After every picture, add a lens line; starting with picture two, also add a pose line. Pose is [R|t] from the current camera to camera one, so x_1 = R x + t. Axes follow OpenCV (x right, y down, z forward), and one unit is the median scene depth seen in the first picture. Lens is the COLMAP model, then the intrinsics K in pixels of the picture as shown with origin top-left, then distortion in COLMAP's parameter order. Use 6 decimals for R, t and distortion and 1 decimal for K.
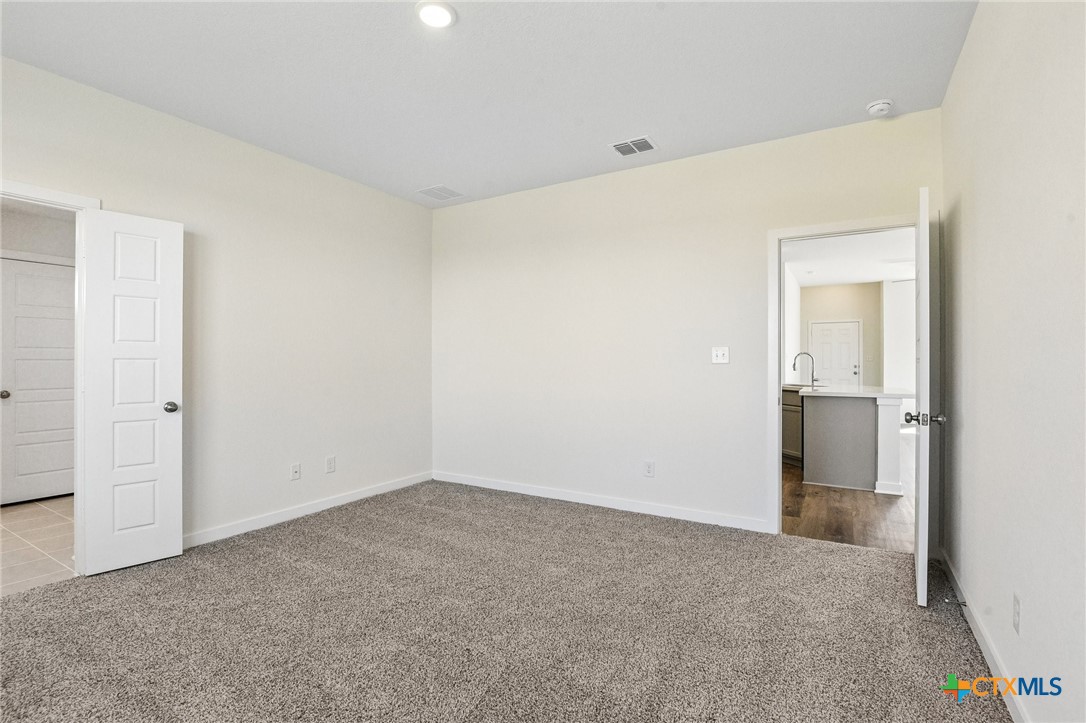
lens RADIAL K [[511.6, 0, 543.0], [0, 511.6, 361.5], [0, 0, 1]] dist [0.012725, -0.000375]
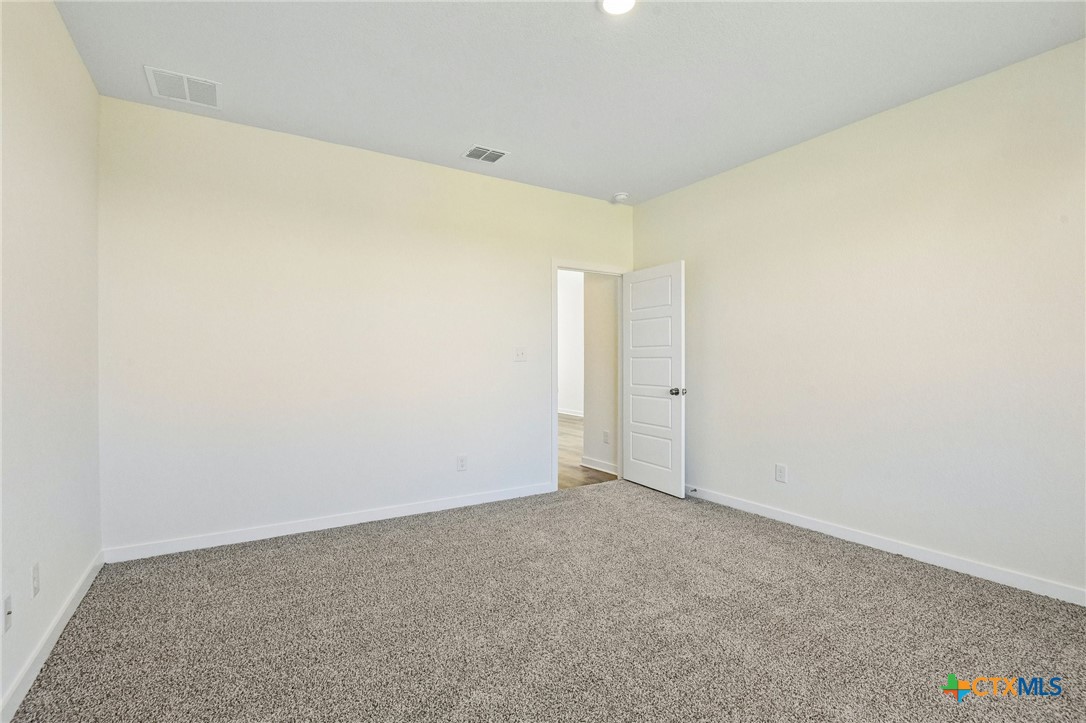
lens RADIAL K [[511.6, 0, 543.0], [0, 511.6, 361.5], [0, 0, 1]] dist [0.012725, -0.000375]
pose [[0.464326, -0.005257, 0.885649, -0.668955], [-0.000674, 0.999980, 0.006289, -0.003130], [-0.885664, -0.003517, 0.464313, 0.392987]]
